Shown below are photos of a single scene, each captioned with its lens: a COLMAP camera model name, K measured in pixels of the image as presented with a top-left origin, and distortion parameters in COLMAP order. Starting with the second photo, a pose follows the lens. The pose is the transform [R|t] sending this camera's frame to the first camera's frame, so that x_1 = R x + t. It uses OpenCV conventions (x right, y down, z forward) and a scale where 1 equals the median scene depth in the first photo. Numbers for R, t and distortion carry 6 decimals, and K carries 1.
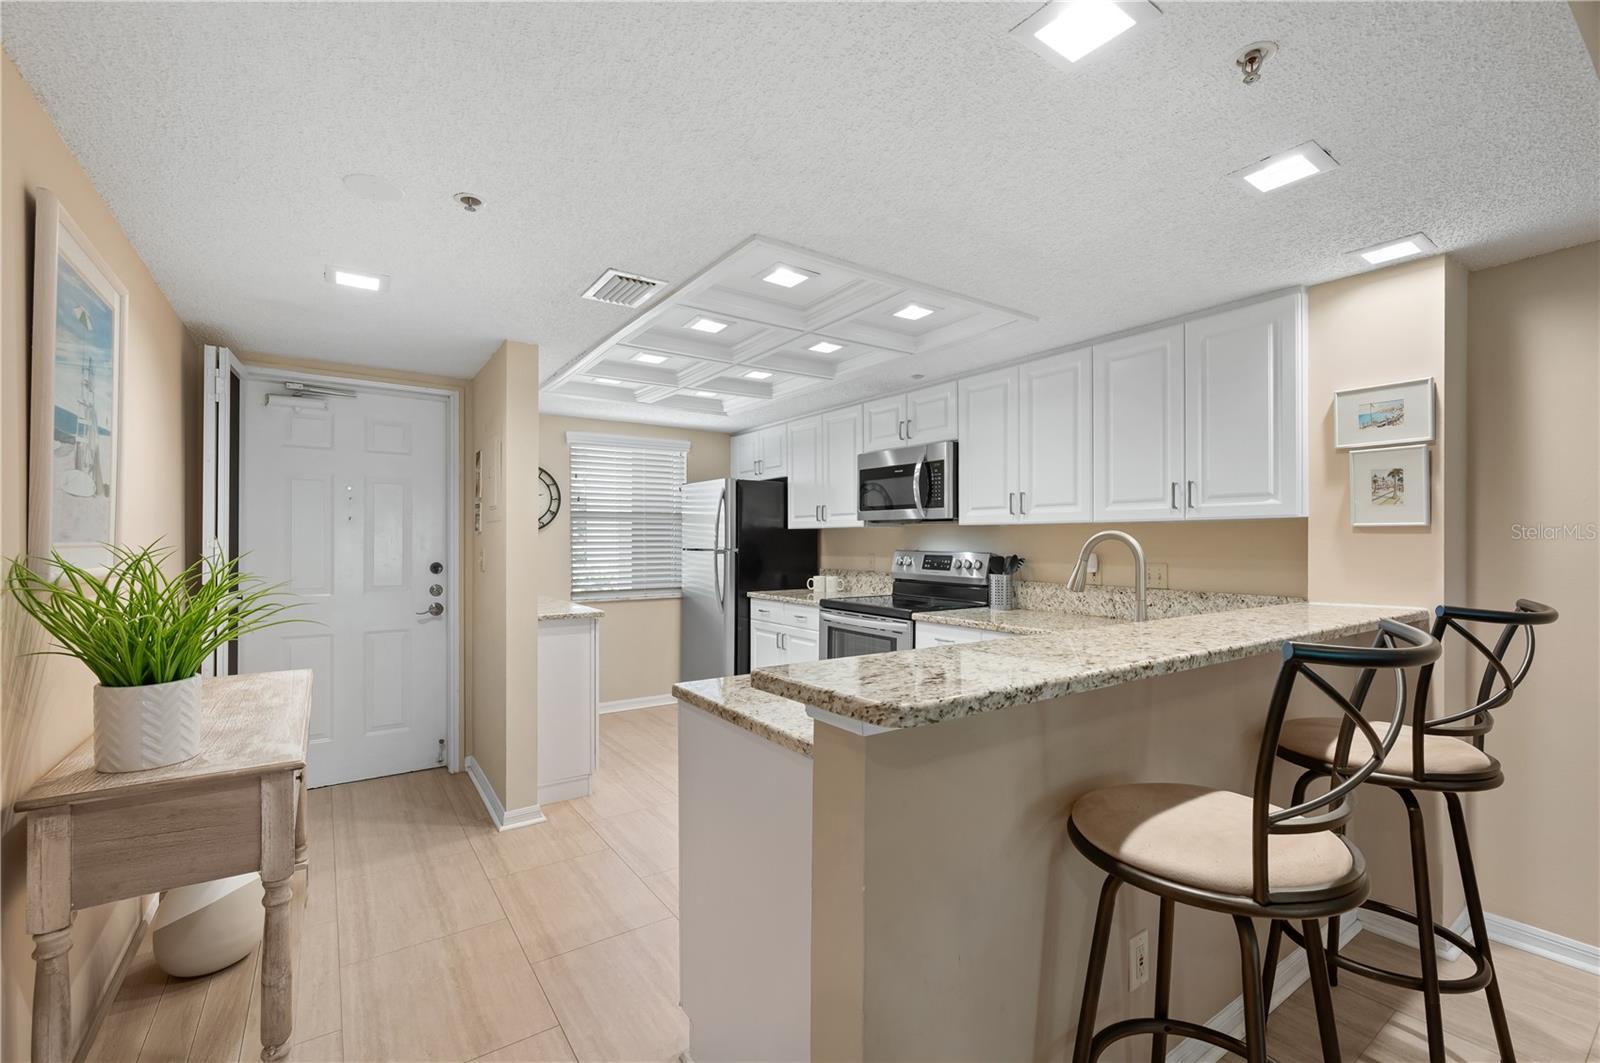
lens RADIAL K [[677.9, 0, 807.8], [0, 677.9, 537.6], [0, 0, 1]] dist [-0.001152, -0.000062]
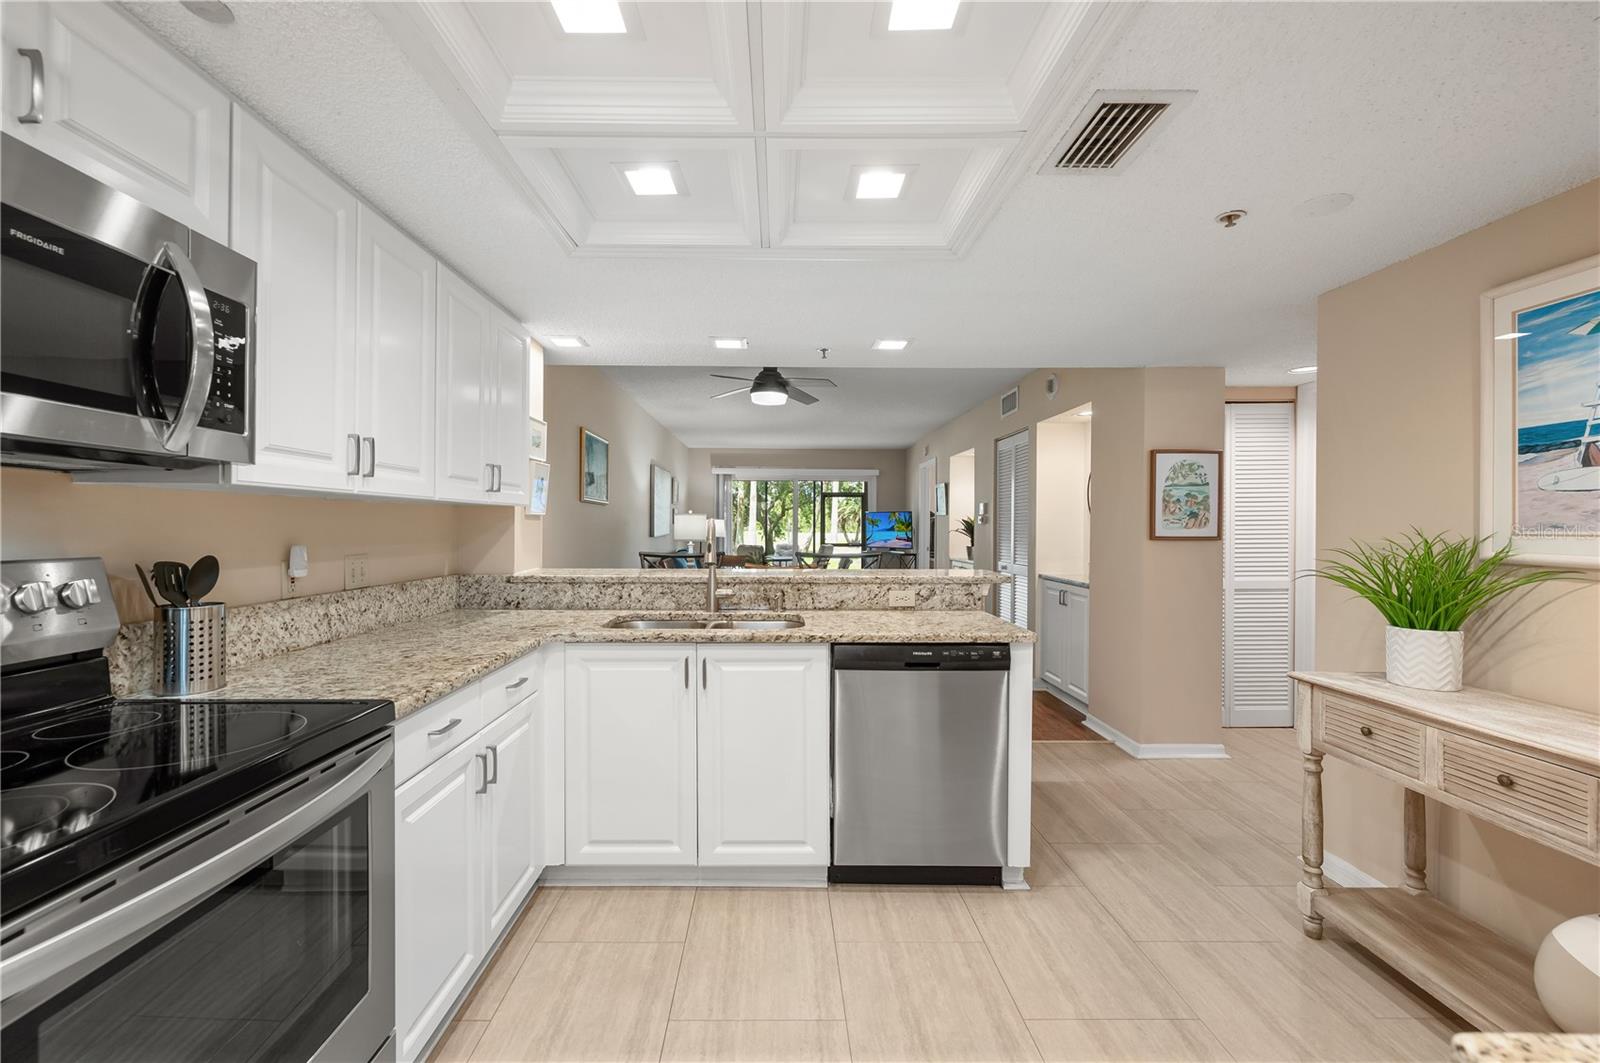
lens RADIAL K [[654.6, 0, 731.5], [0, 654.6, 528.6], [0, 0, 1]] dist [0.001417, 0.000019]
pose [[-0.774590, -0.005742, 0.632438, -0.220502], [-0.005729, 0.999981, 0.002062, 0.004408], [-0.632438, -0.002027, -0.774609, 1.082872]]
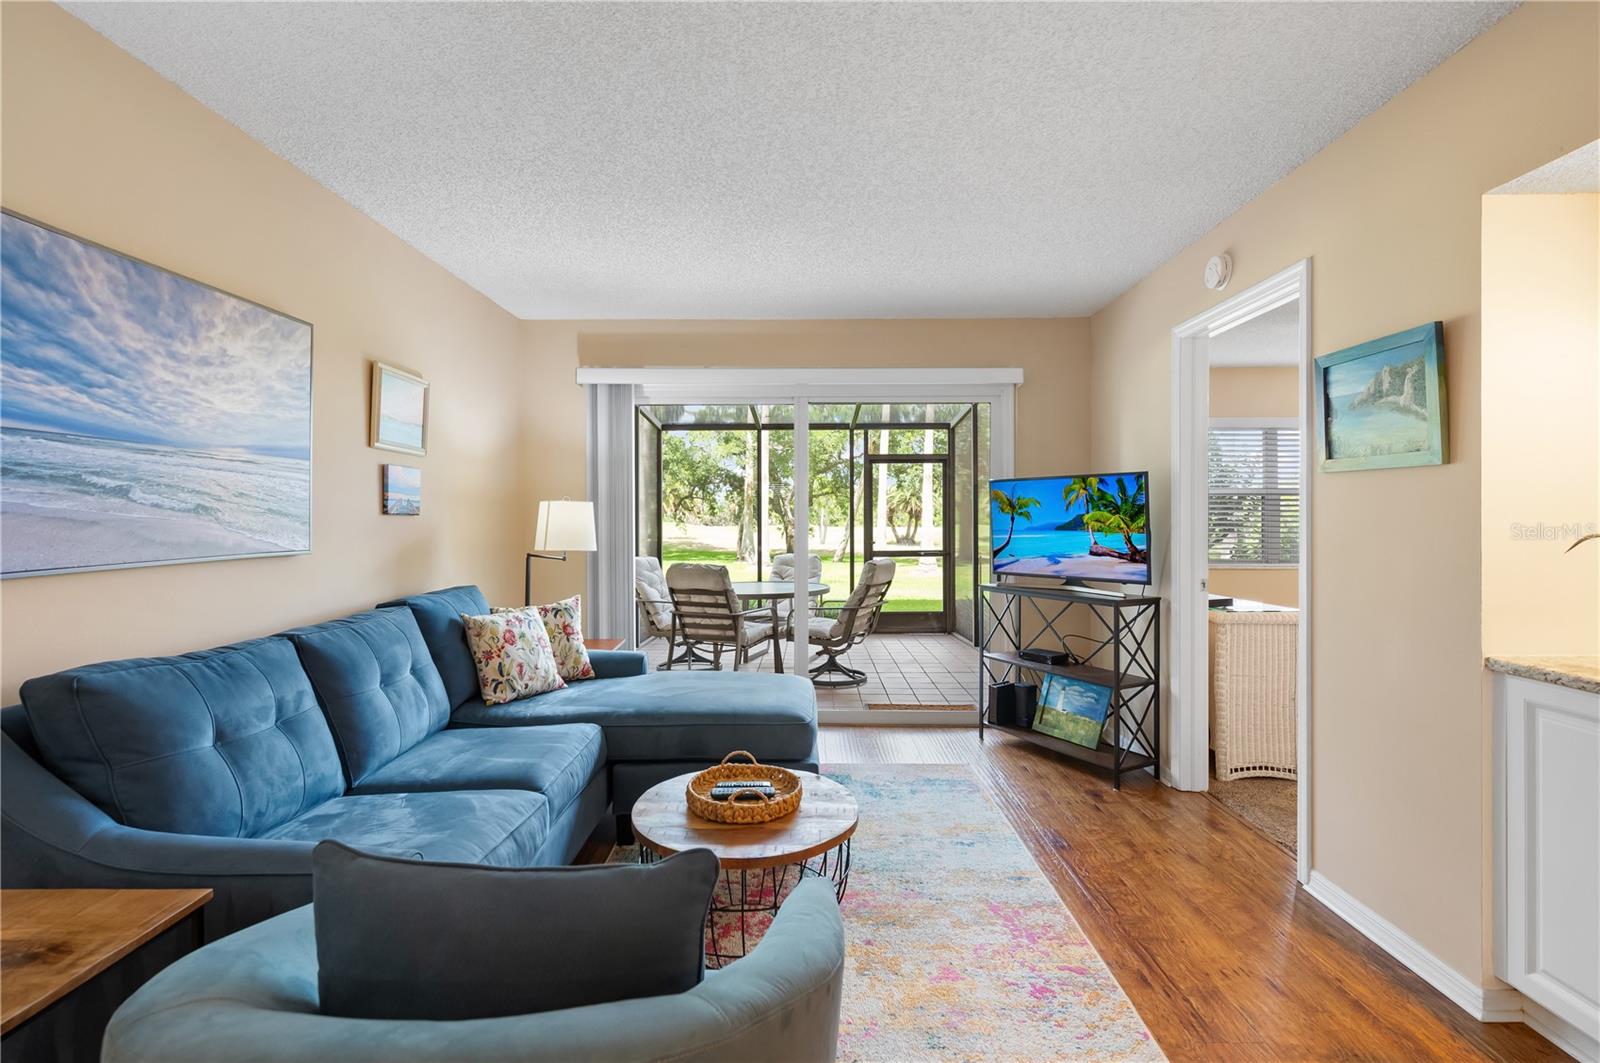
lens RADIAL K [[748.8, 0, 801.3], [0, 748.8, 519.8], [0, 0, 1]] dist [-0.000998, 0.000064]
pose [[-0.809059, 0.001675, 0.587725, 0.575092], [0.001572, 0.999999, -0.000686, 0.001276], [-0.587726, 0.000369, -0.809060, -0.213477]]
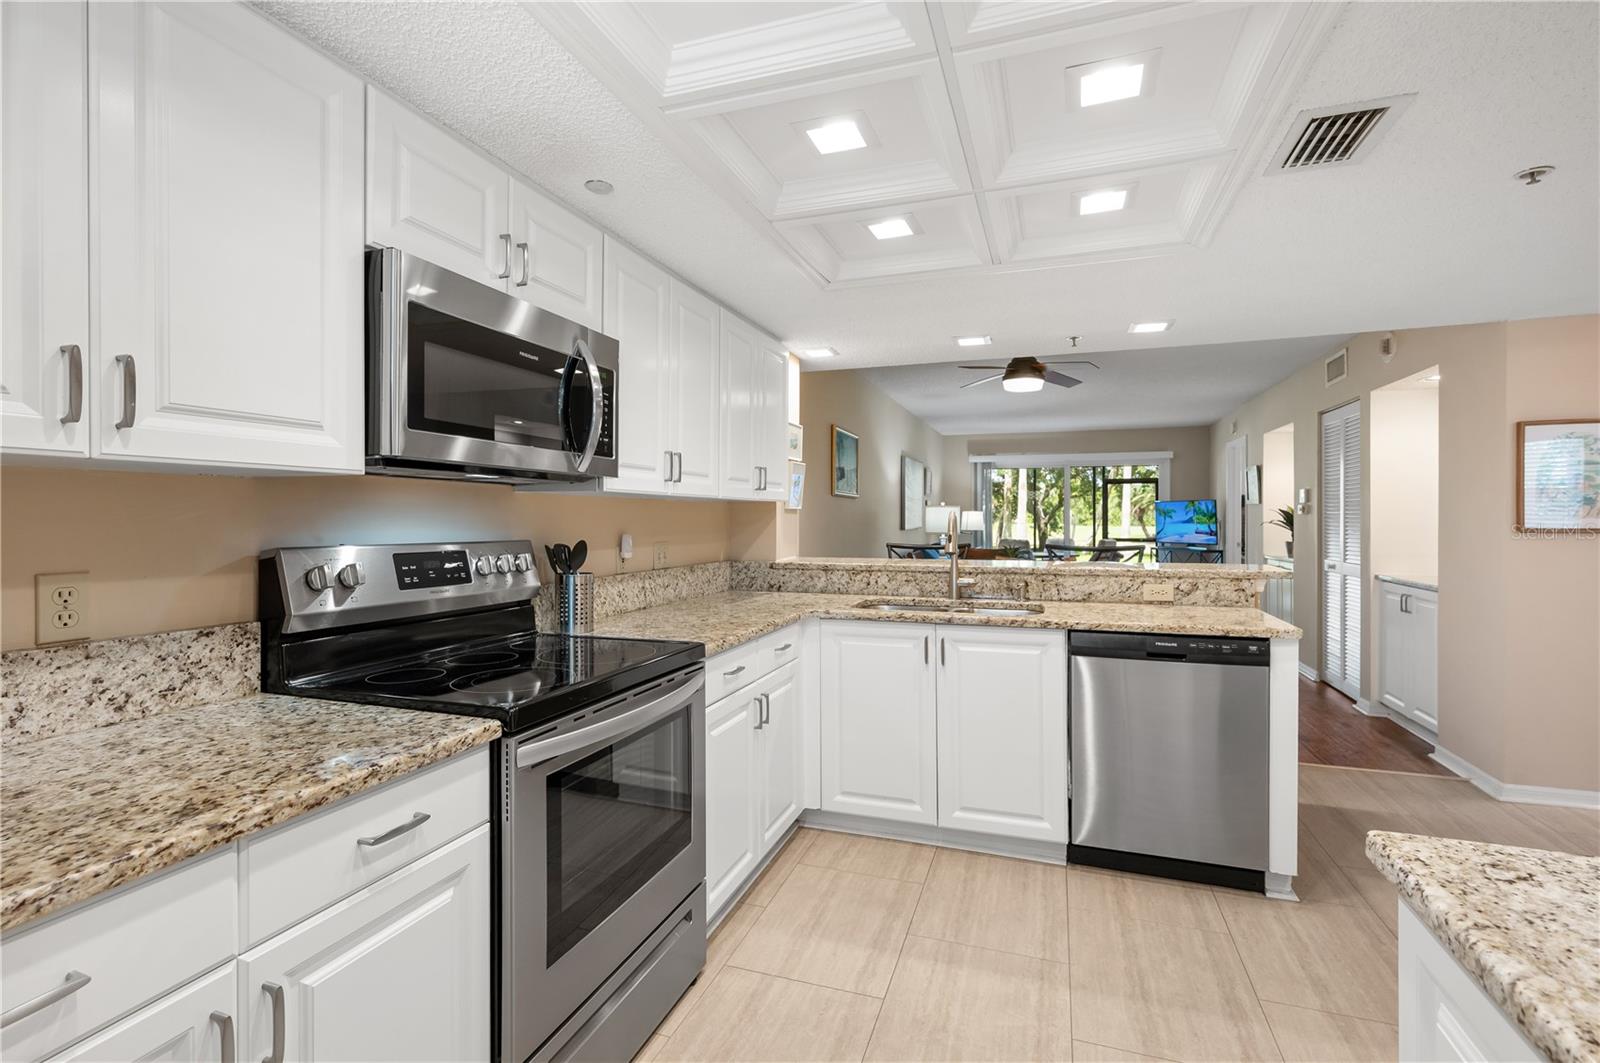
lens RADIAL K [[727.0, 0, 792.2], [0, 727.0, 522.4], [0, 0, 1]] dist [0.003116, 0.000298]
pose [[-0.569828, -0.003755, 0.821755, -0.357490], [-0.001201, 0.999992, 0.003737, 0.005299], [-0.821763, 0.001143, -0.569828, 1.191910]]
